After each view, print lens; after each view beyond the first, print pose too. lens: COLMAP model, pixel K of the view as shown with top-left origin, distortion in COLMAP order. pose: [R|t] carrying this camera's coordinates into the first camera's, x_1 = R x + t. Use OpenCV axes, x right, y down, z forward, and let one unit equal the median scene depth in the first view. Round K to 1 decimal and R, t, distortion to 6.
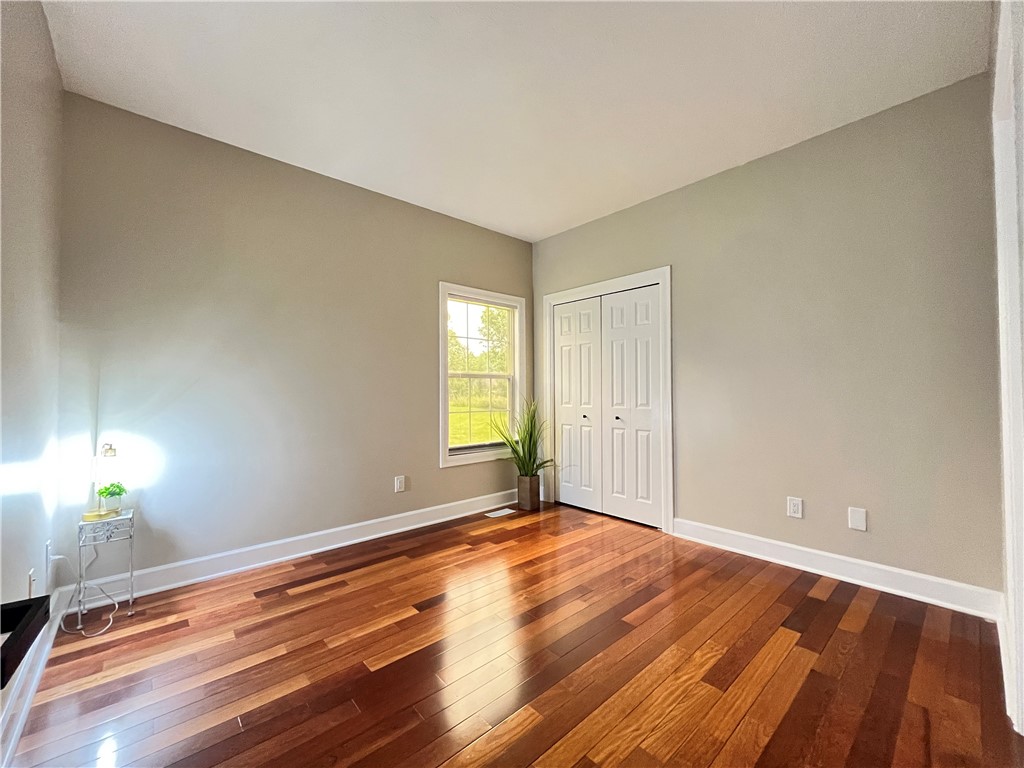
lens RADIAL K [[419.3, 0, 511.1], [0, 419.3, 385.4], [0, 0, 1]] dist [-0.002905, -0.000789]
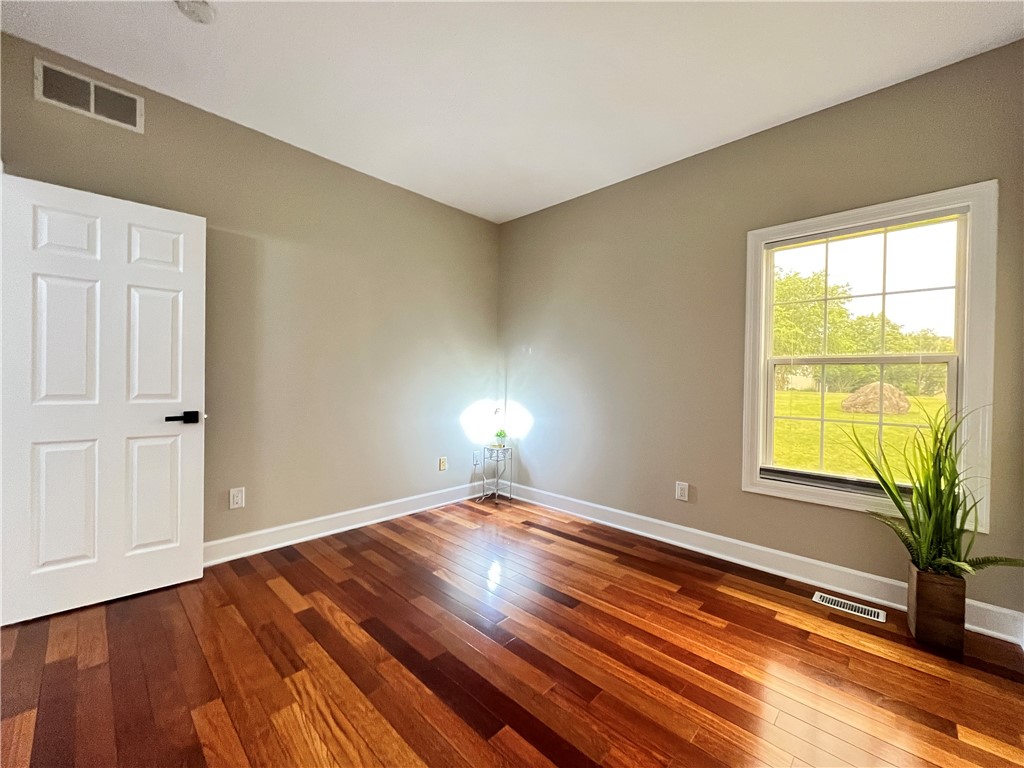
lens RADIAL K [[419.3, 0, 510.8], [0, 419.3, 381.8], [0, 0, 1]] dist [-0.002905, -0.000789]
pose [[0.061318, 0.012115, -0.998045, 0.607729], [0.000149, 0.999926, 0.012147, -0.000491], [0.998118, -0.000894, 0.061312, 0.634227]]
